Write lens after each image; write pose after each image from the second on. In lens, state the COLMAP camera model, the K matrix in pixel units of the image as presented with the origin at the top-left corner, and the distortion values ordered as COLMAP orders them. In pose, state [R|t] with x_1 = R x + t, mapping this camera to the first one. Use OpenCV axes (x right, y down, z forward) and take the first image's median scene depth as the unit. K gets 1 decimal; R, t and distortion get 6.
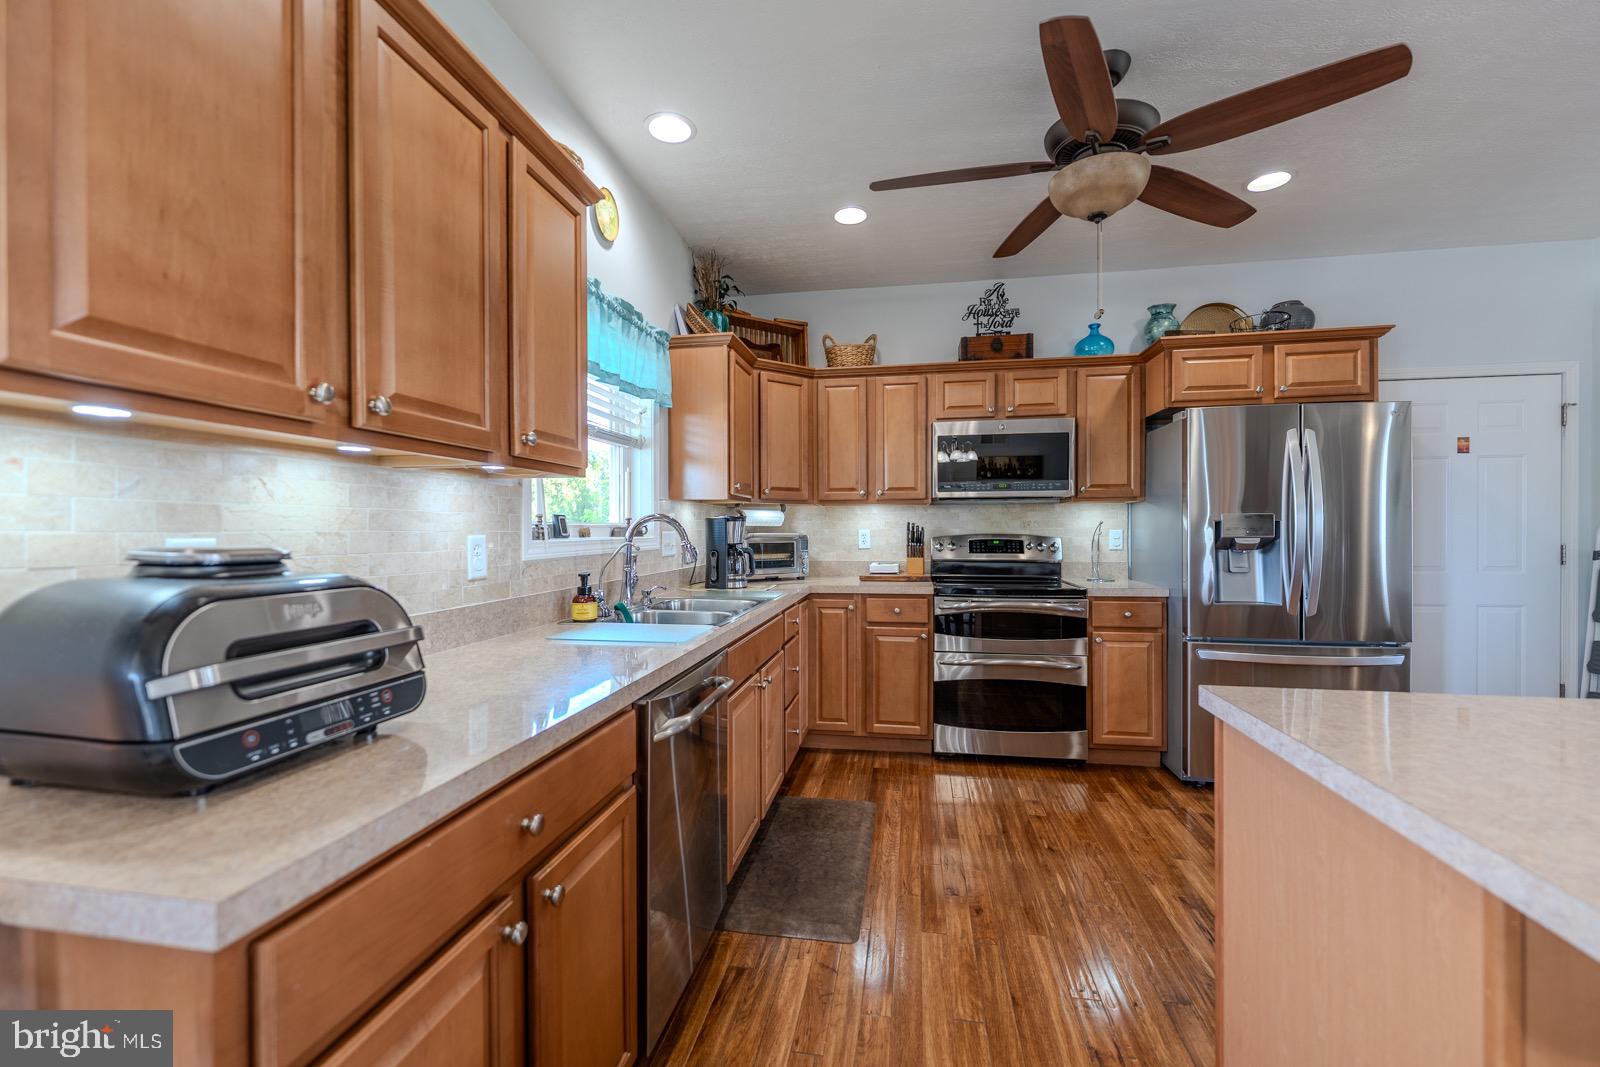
lens RADIAL K [[650.1, 0, 800.6], [0, 650.1, 533.1], [0, 0, 1]] dist [-0.000869, -0.000169]
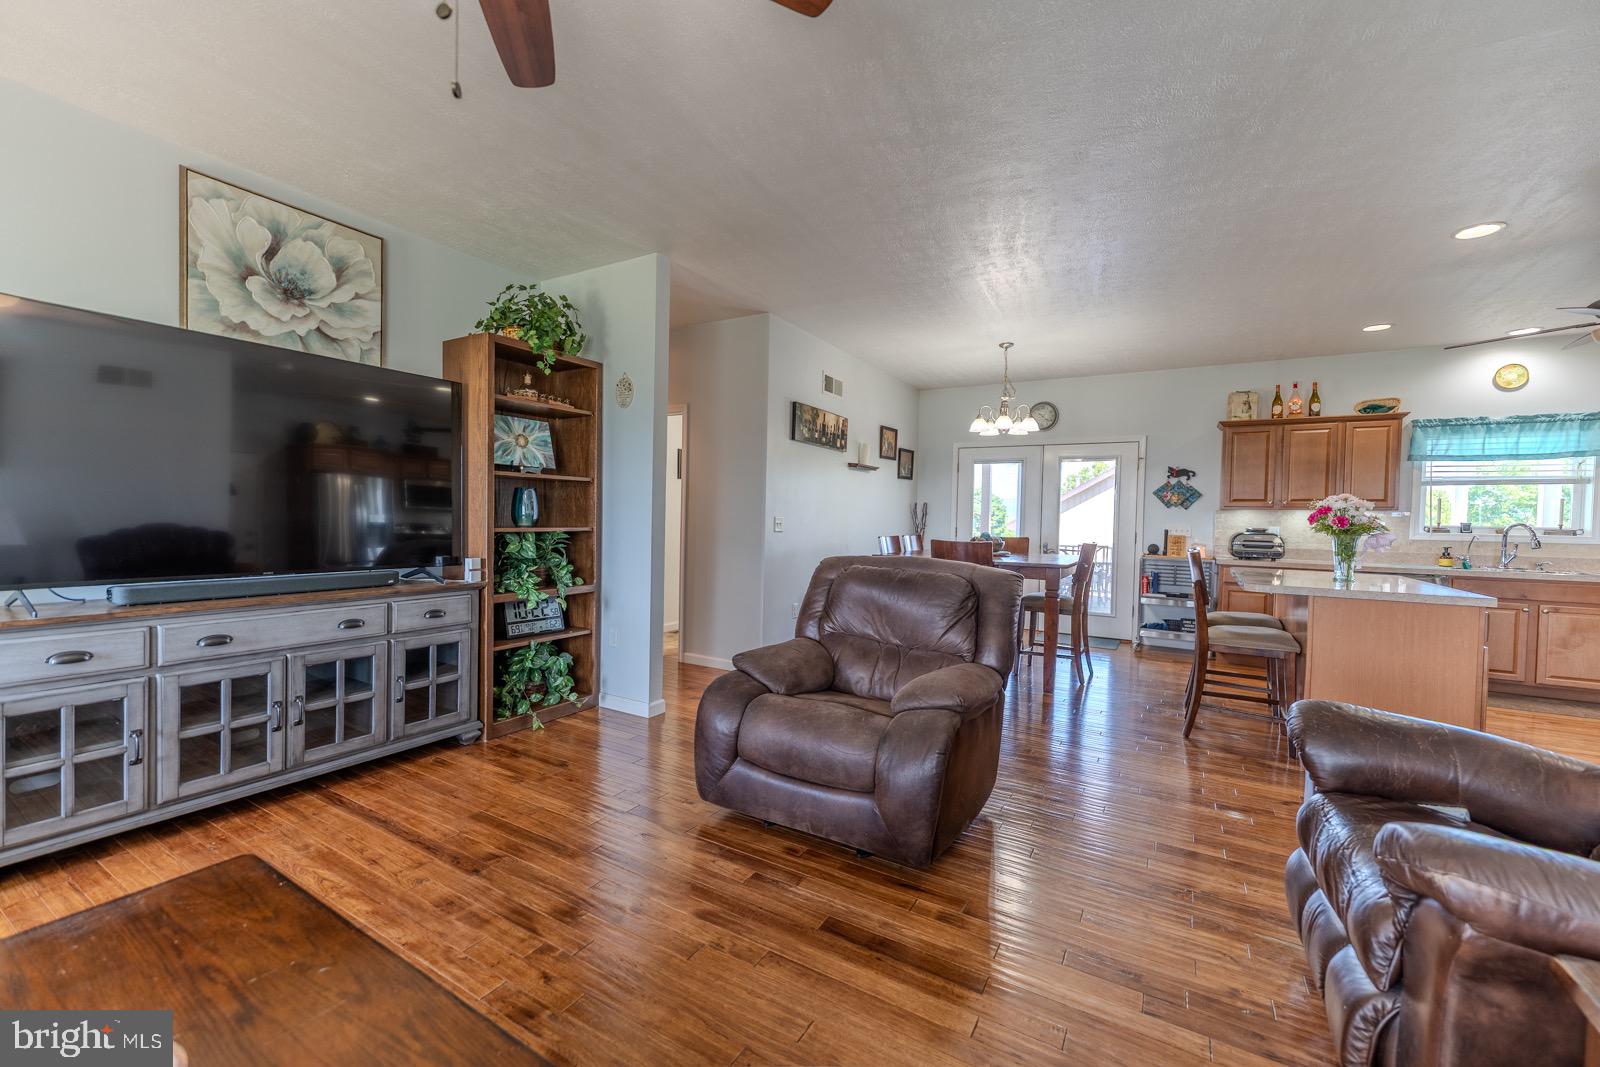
lens RADIAL K [[636.3, 0, 800.0], [0, 636.3, 533.5], [0, 0, 1]] dist [-0.001328, -0.000358]
pose [[-0.357279, 0.021632, -0.933747, 1.831820], [-0.024032, 0.999188, 0.032343, -0.004989], [0.933688, 0.033995, -0.356469, -0.276483]]
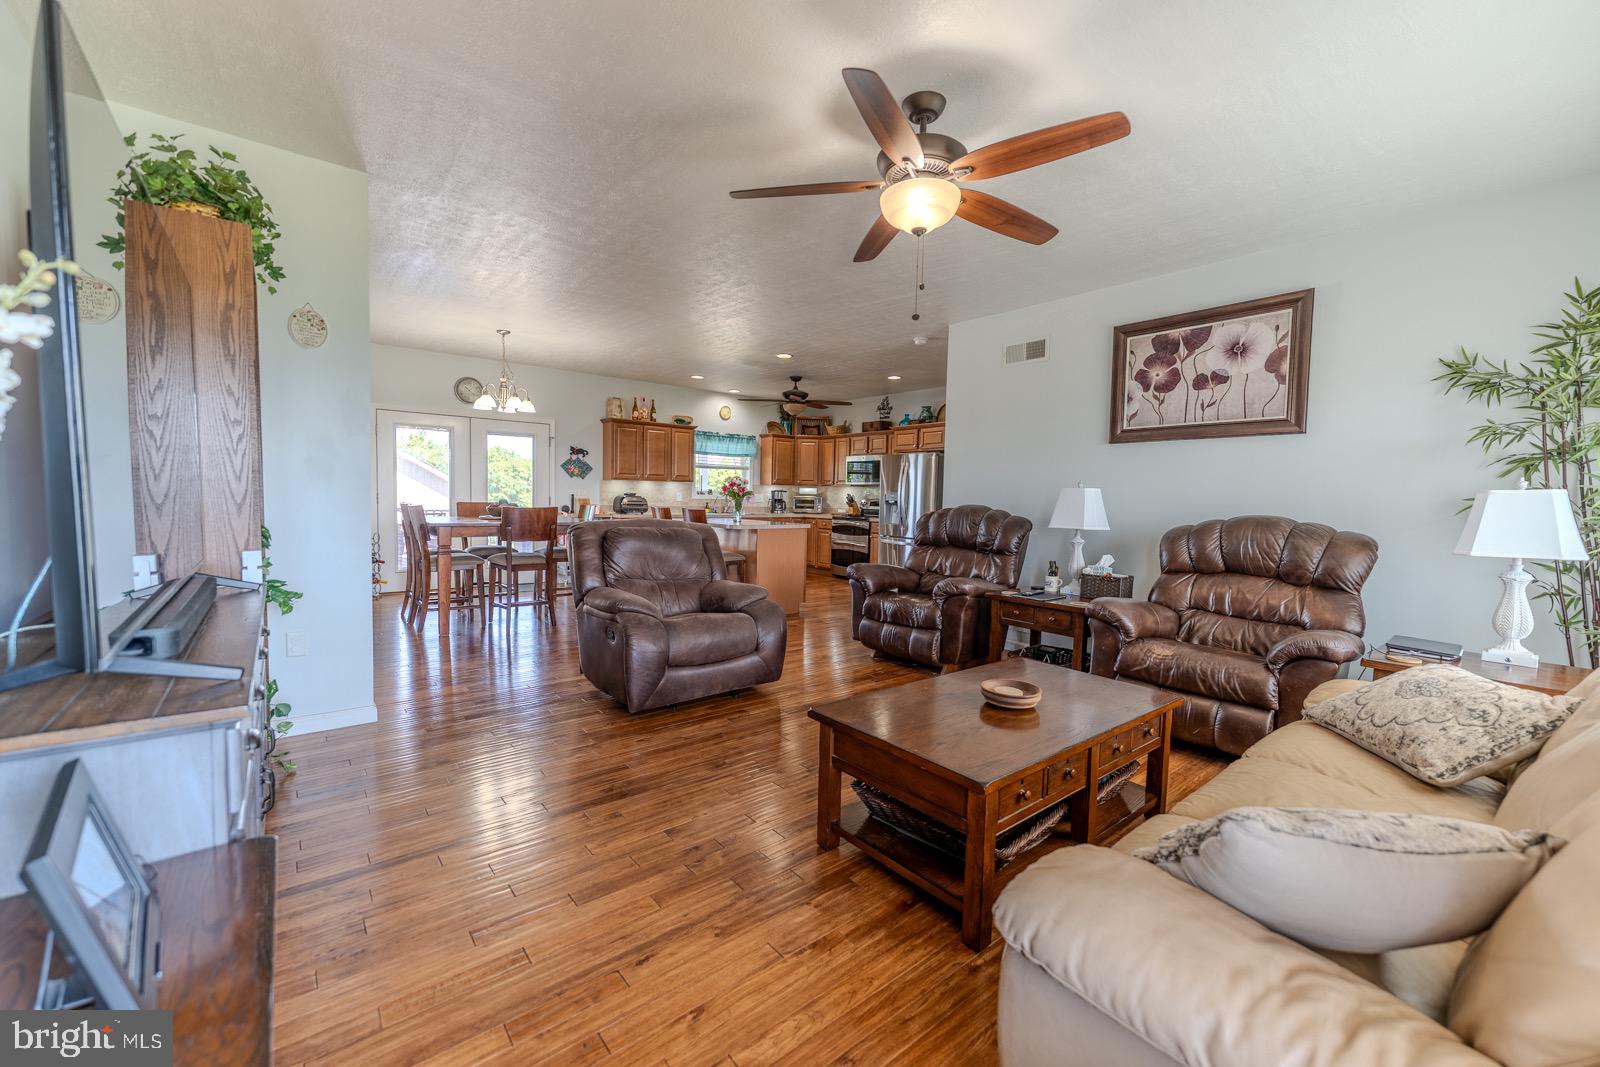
lens RADIAL K [[636.3, 0, 800.0], [0, 636.3, 533.5], [0, 0, 1]] dist [-0.001328, -0.000358]
pose [[0.754220, 0.060888, -0.653792, 1.996328], [-0.029793, 0.997839, 0.058559, 0.000147], [0.655945, -0.024688, 0.754405, -1.244505]]
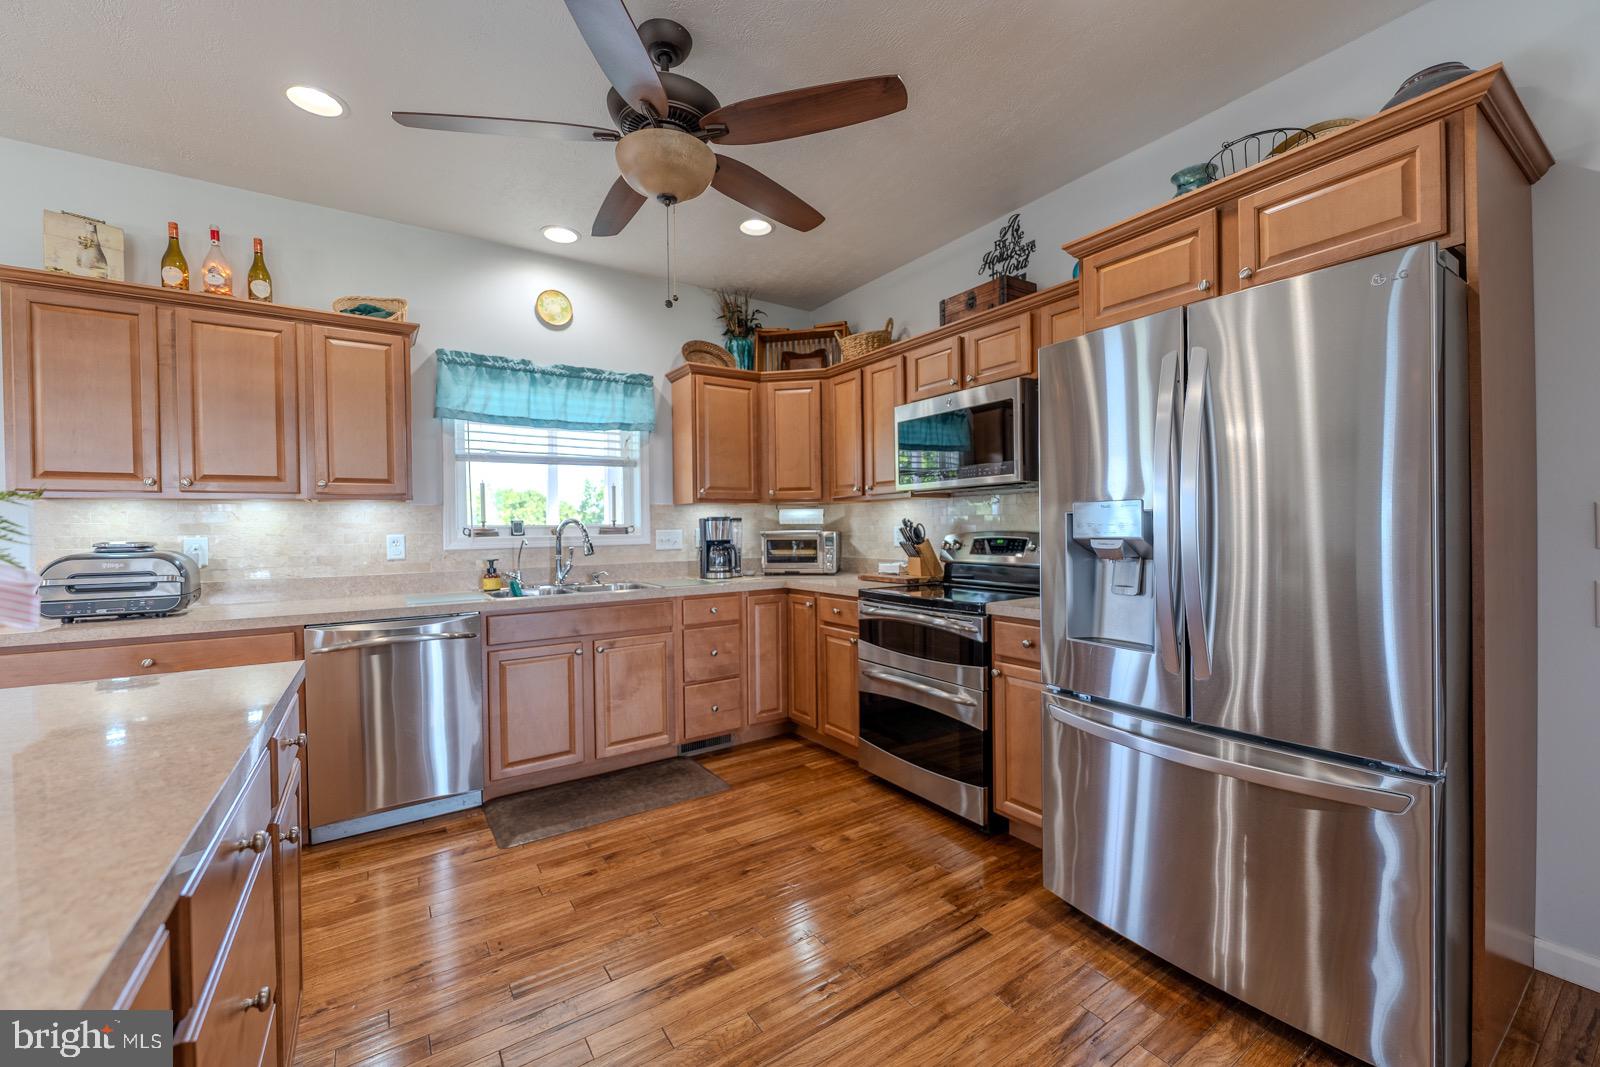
lens RADIAL K [[636.3, 0, 800.0], [0, 636.3, 533.5], [0, 0, 1]] dist [-0.001328, -0.000358]
pose [[0.693522, 0.002118, -0.720432, 0.827929], [0.005917, 0.999945, 0.008636, -0.004961], [0.720411, -0.010252, 0.693472, 0.324249]]
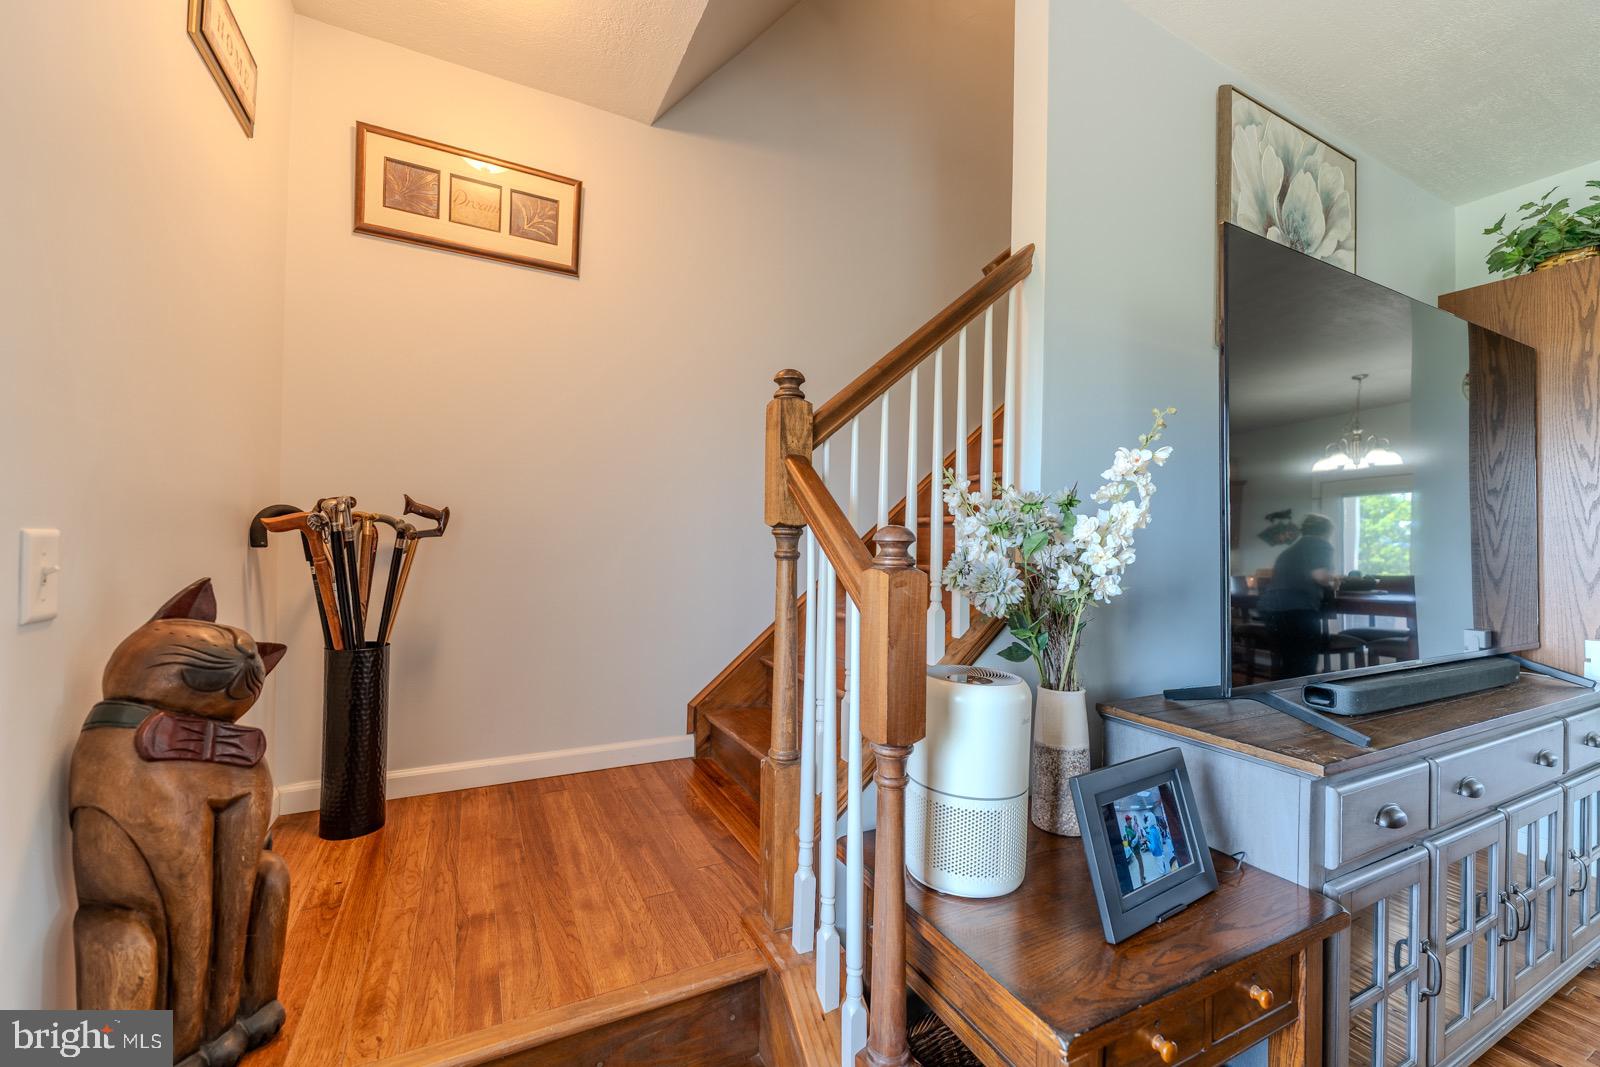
lens RADIAL K [[636.3, 0, 800.0], [0, 636.3, 533.5], [0, 0, 1]] dist [-0.001328, -0.000358]
pose [[-0.799820, -0.019731, -0.599915, 2.010365], [-0.020662, 0.999772, -0.005335, -0.000779], [0.599884, 0.008129, -0.800046, -1.081502]]
